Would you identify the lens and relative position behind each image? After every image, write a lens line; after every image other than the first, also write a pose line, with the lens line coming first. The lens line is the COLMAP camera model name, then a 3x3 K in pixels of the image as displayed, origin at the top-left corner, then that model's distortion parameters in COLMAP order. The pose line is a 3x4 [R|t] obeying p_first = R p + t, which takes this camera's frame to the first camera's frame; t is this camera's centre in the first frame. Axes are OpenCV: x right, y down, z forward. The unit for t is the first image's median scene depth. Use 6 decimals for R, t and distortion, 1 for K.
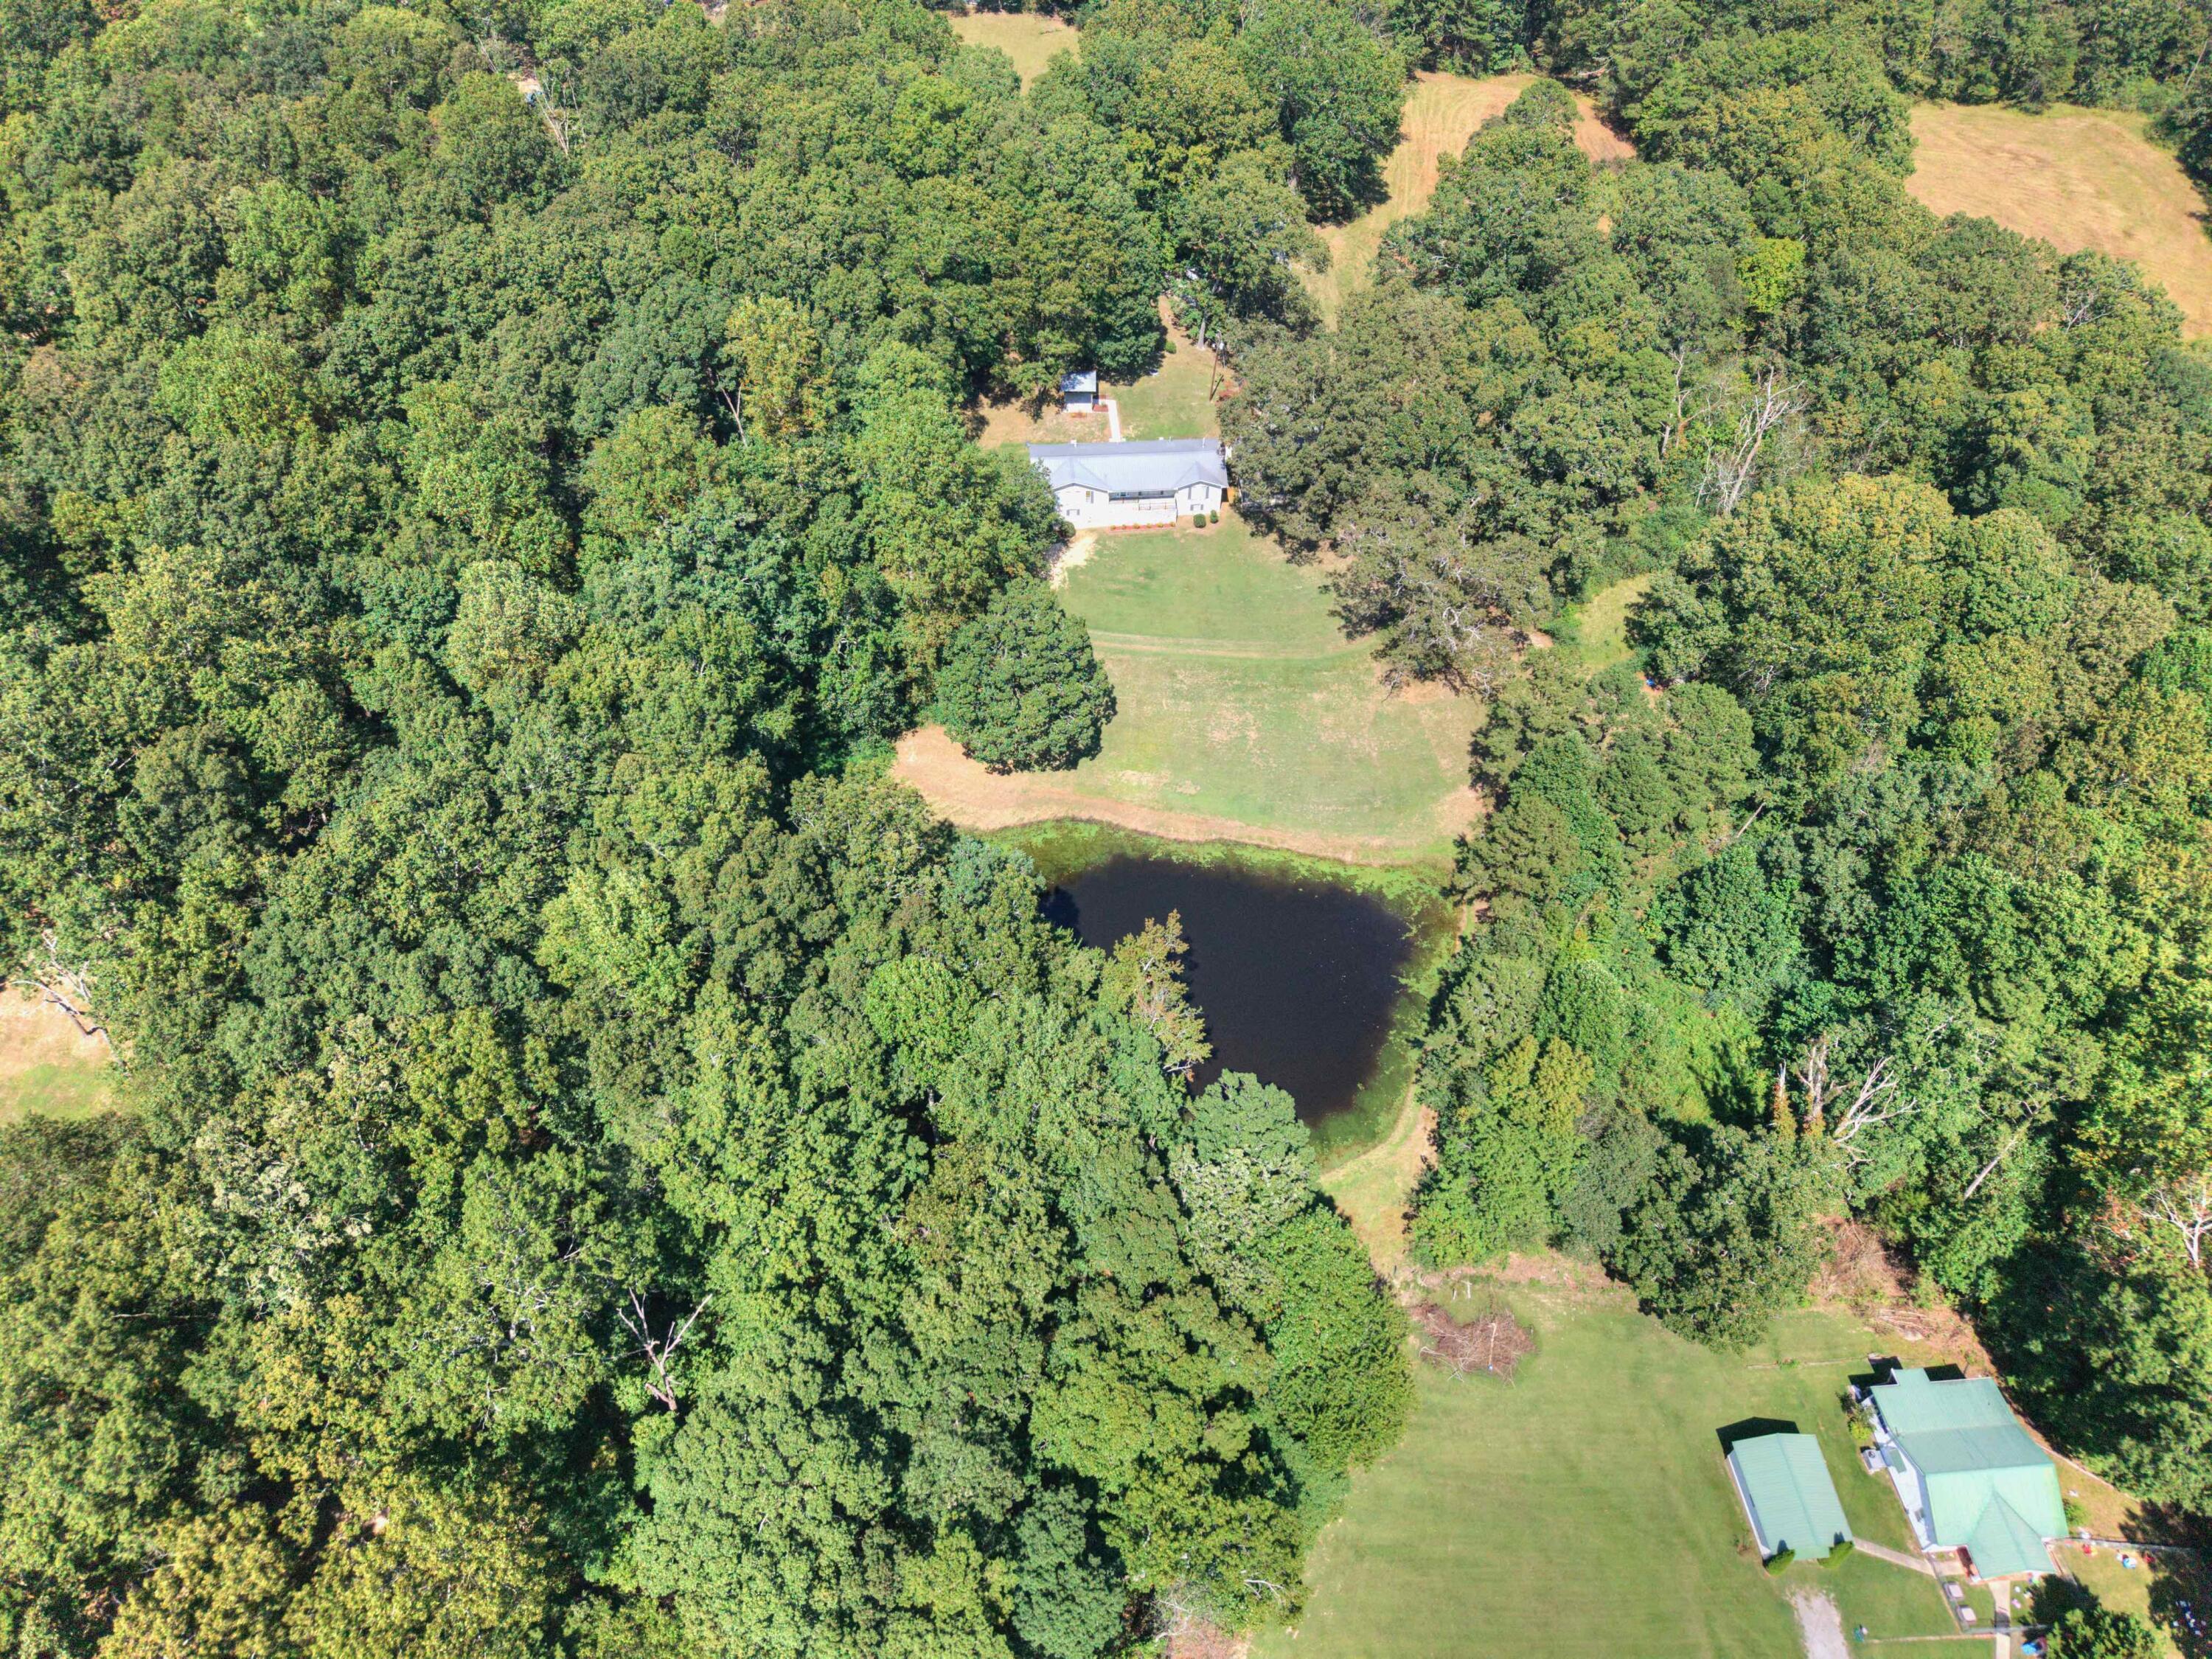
lens RADIAL K [[1499.3, 0, 1135.7], [0, 1499.3, 836.4], [0, 0, 1]] dist [0.019786, -0.007644]
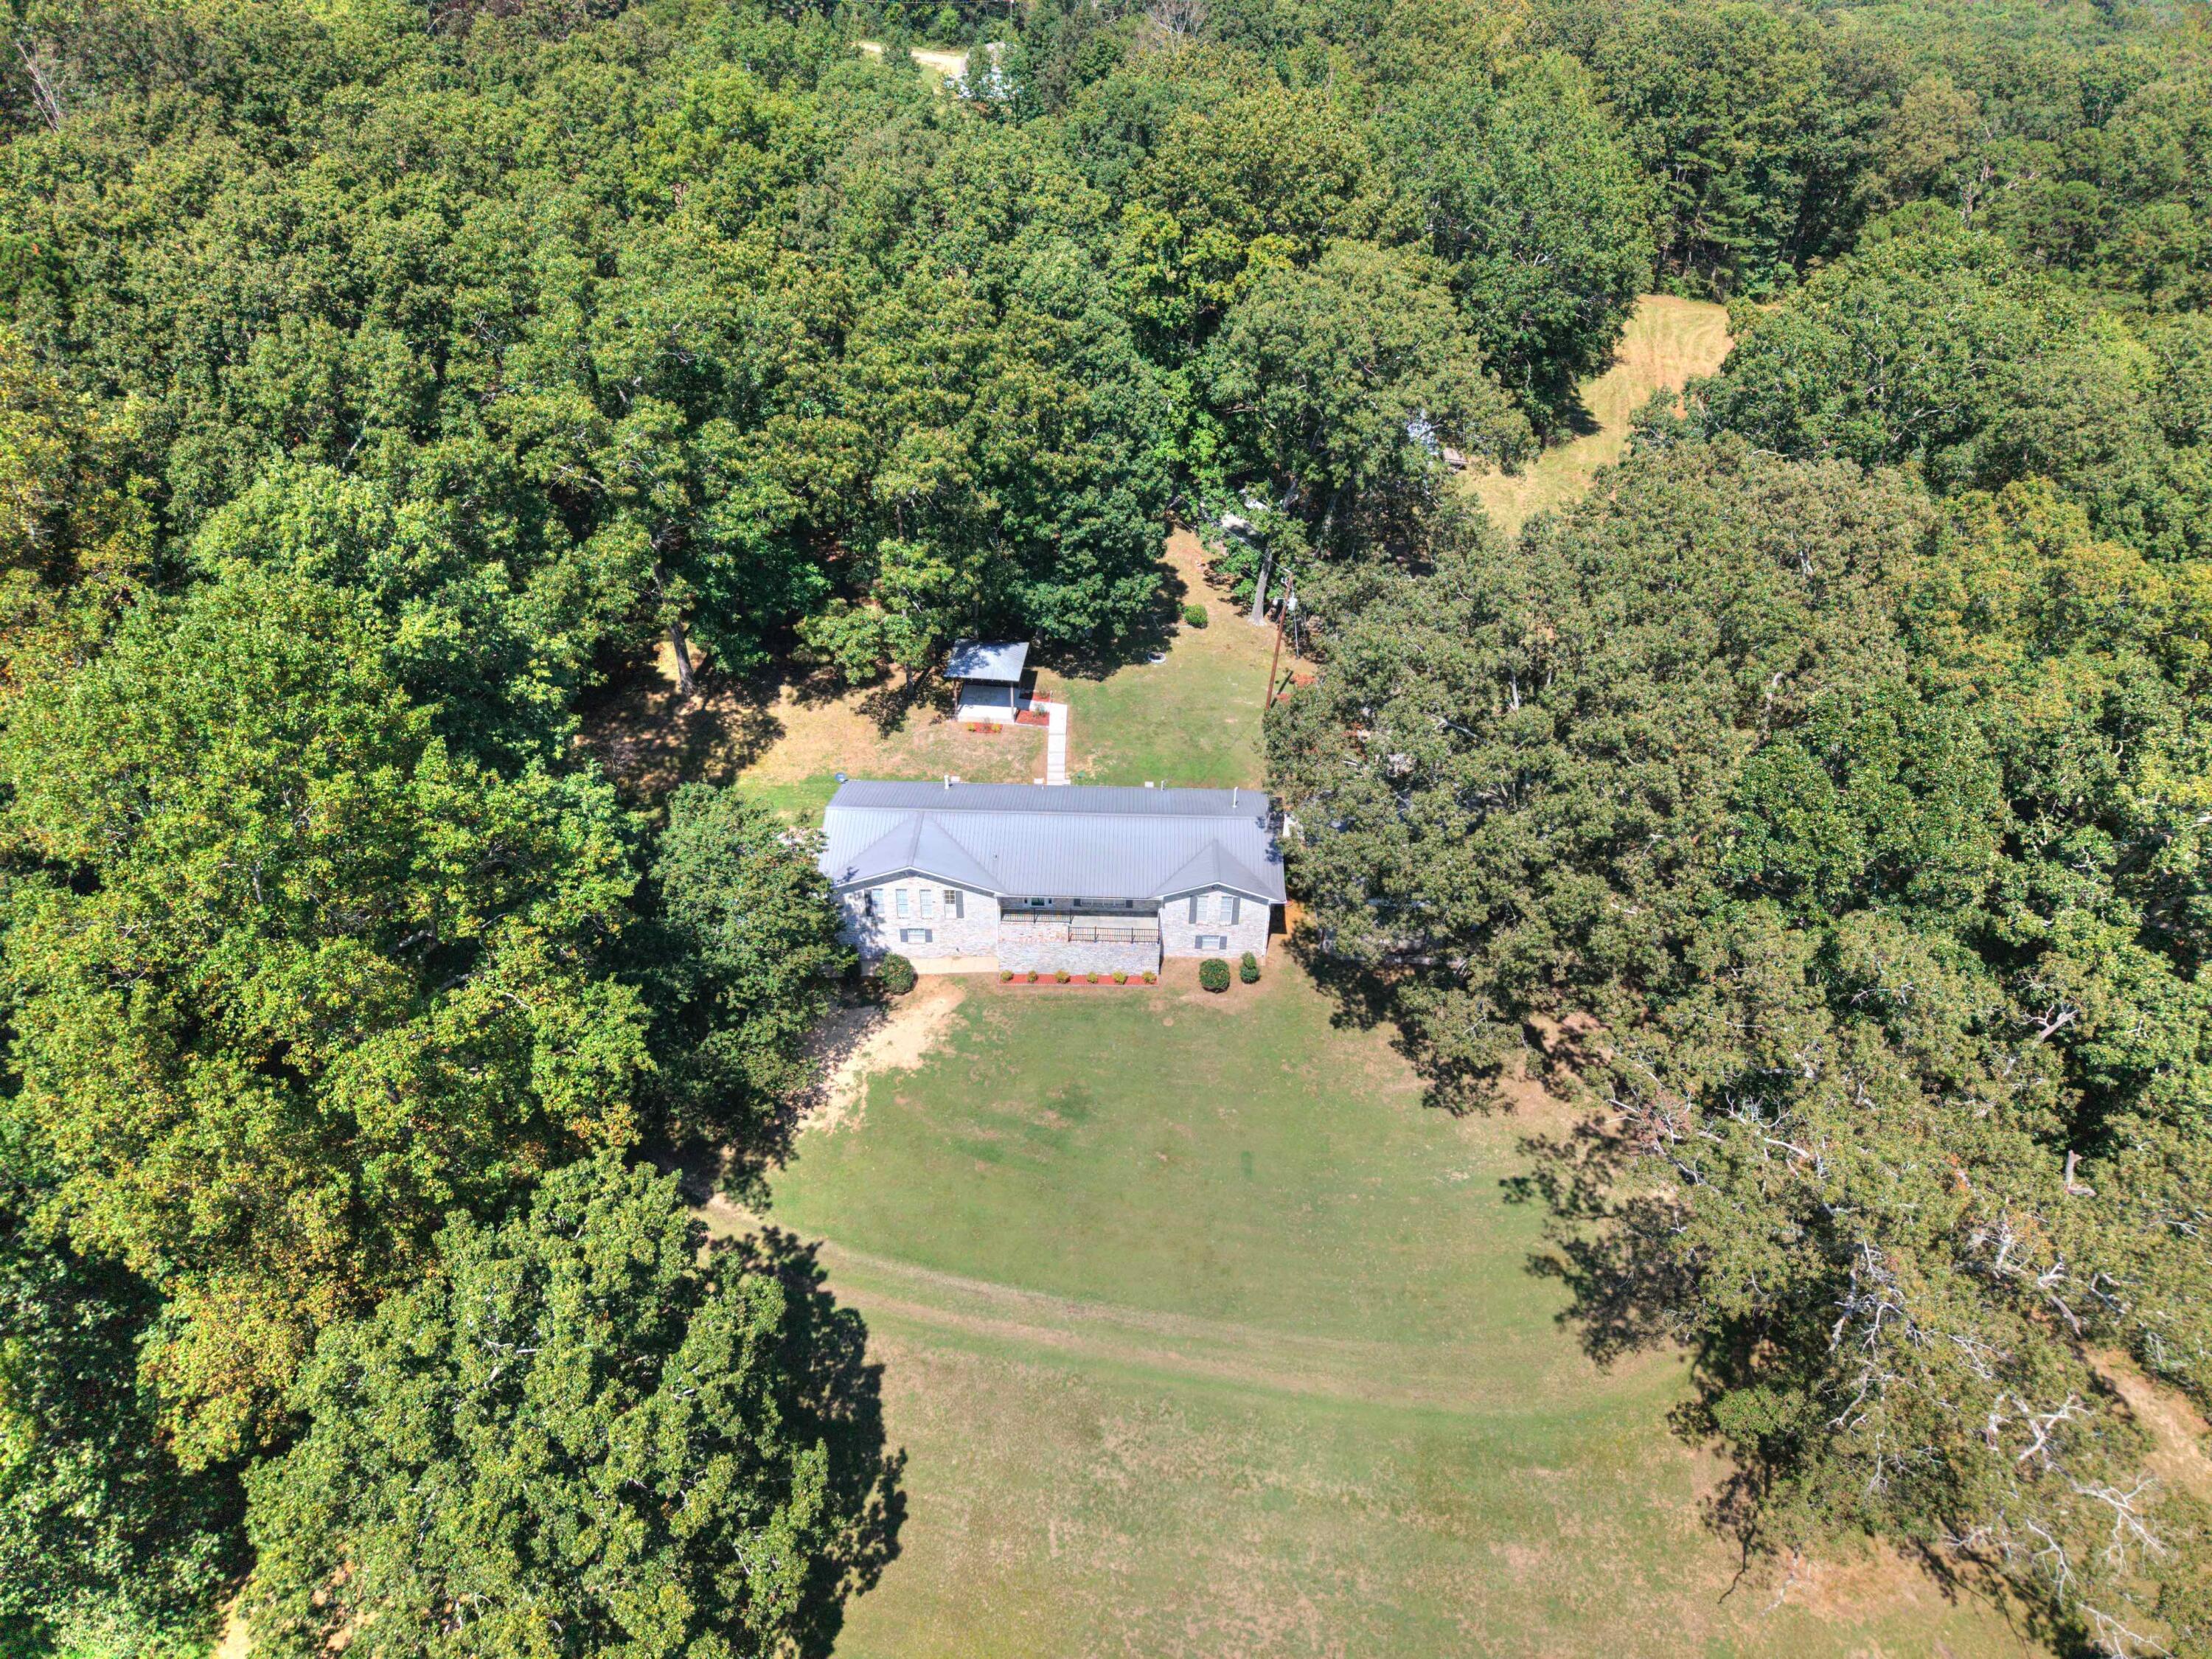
lens RADIAL K [[1499.3, 0, 1092.3], [0, 1499.3, 852.7], [0, 0, 1]] dist [0.019786, -0.007644]
pose [[0.993164, 0.063619, -0.097868, 0.048713], [-0.083933, 0.971888, -0.219973, -0.150290], [0.081122, 0.226684, 0.970584, 0.587118]]
